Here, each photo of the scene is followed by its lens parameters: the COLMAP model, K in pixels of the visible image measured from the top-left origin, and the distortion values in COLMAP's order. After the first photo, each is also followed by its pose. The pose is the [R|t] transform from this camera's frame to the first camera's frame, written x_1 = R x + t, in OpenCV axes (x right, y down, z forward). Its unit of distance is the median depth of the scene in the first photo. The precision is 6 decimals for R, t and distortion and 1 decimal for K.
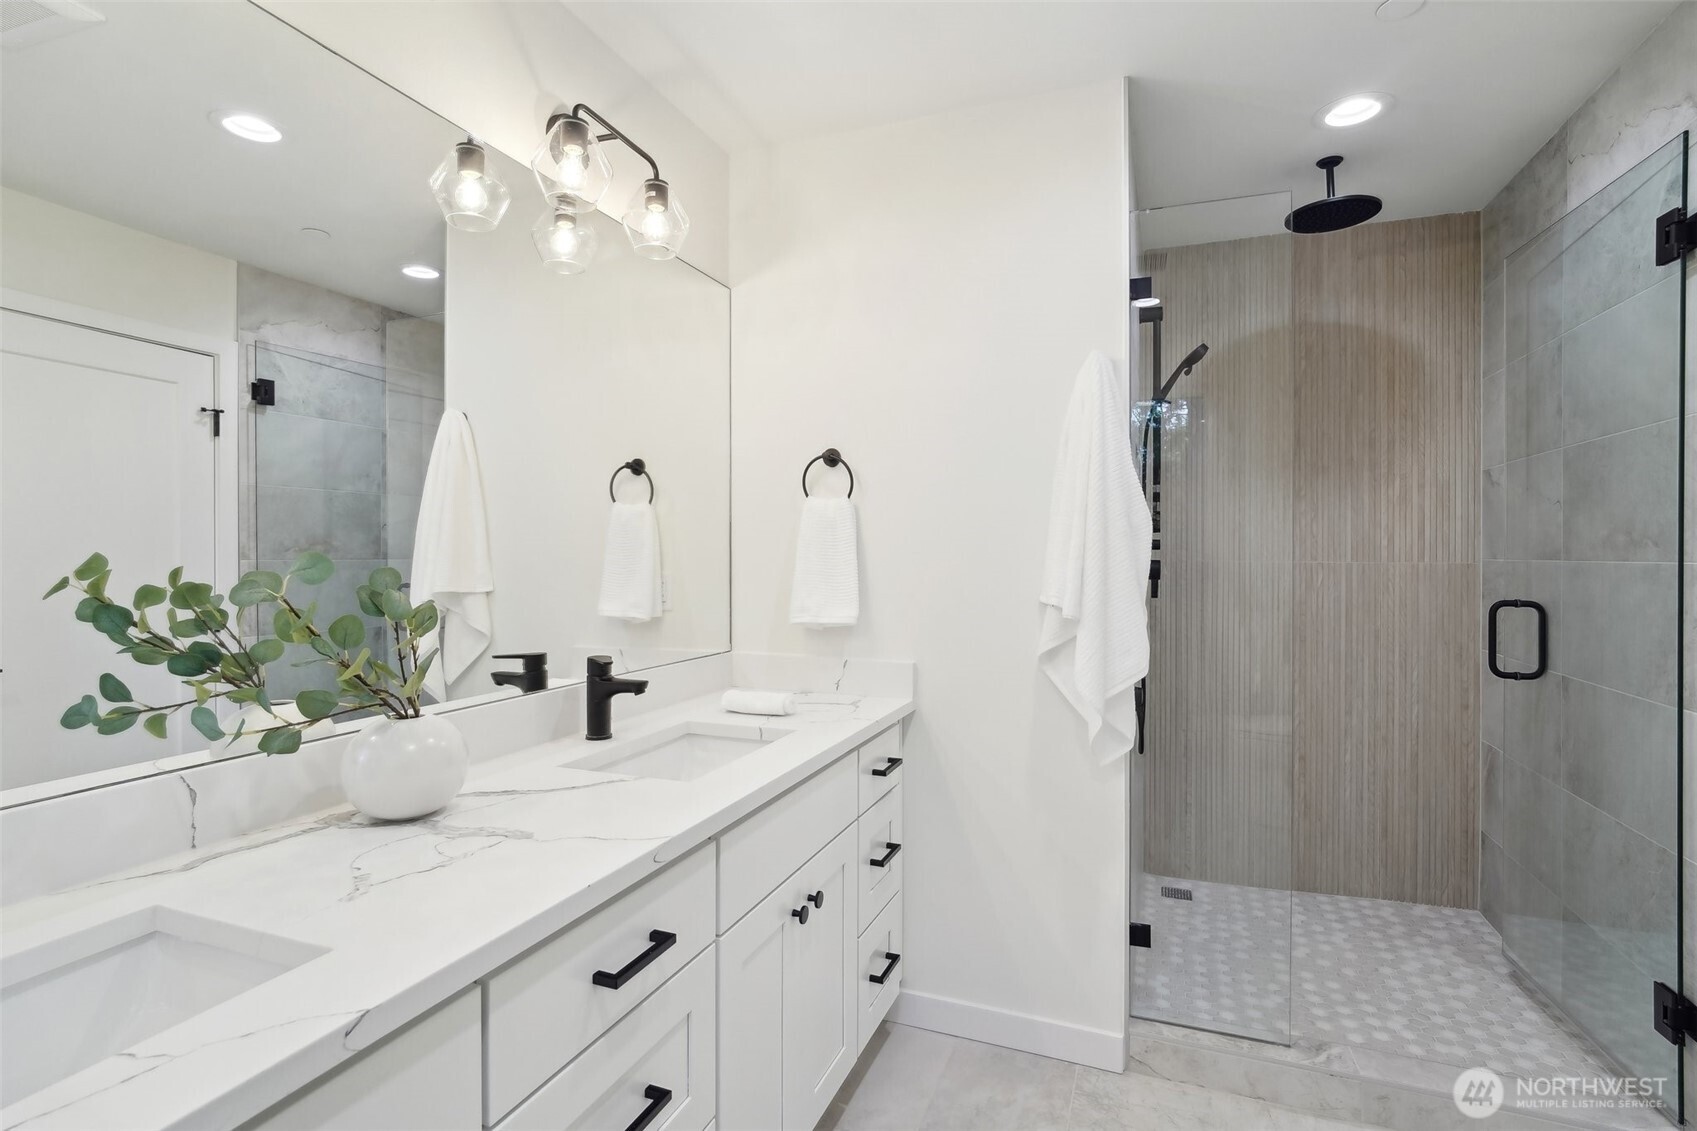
lens RADIAL K [[813.8, 0, 851.8], [0, 813.8, 553.8], [0, 0, 1]] dist [-0.005888, 0.000281]
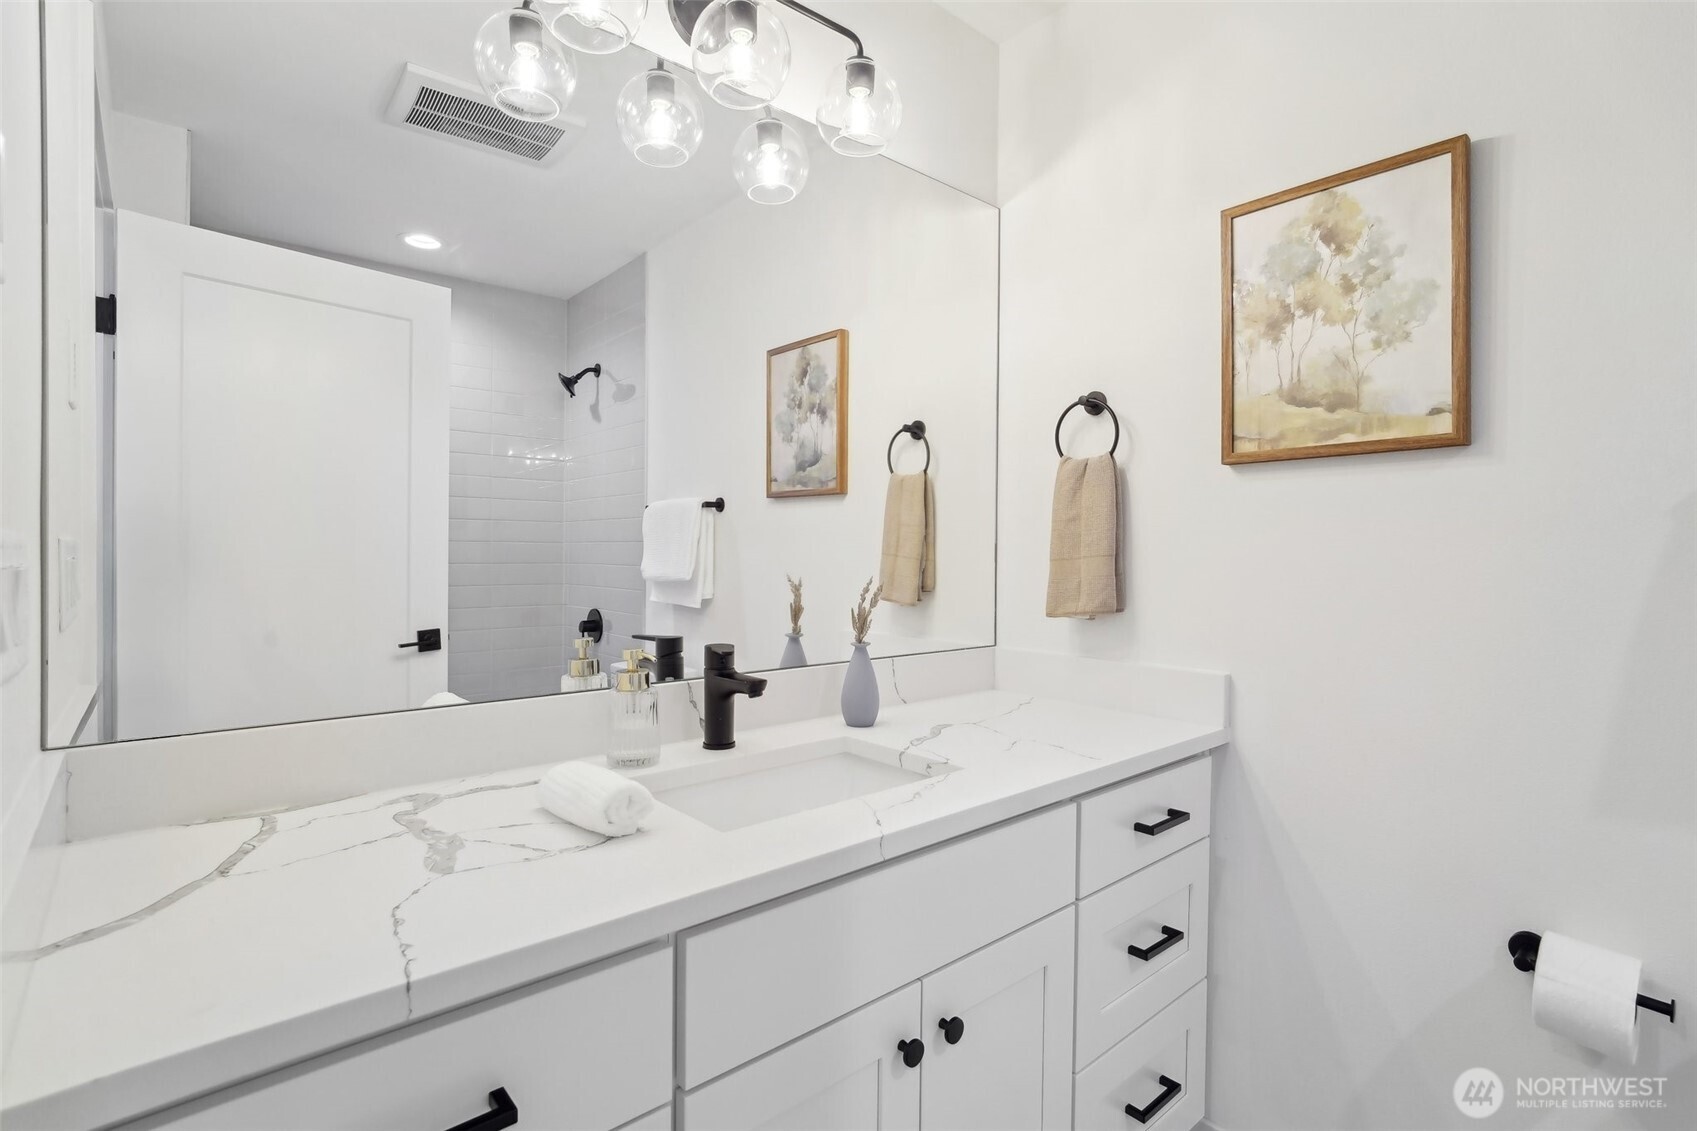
lens RADIAL K [[799.8, 0, 848.5], [0, 799.8, 565.5], [0, 0, 1]] dist [0.000426, 0.000112]
pose [[0.883796, 0.015091, -0.467629, 0.128764], [0.002838, 0.999288, 0.037612, 0.014305], [0.467864, -0.034568, 0.883124, 0.277096]]
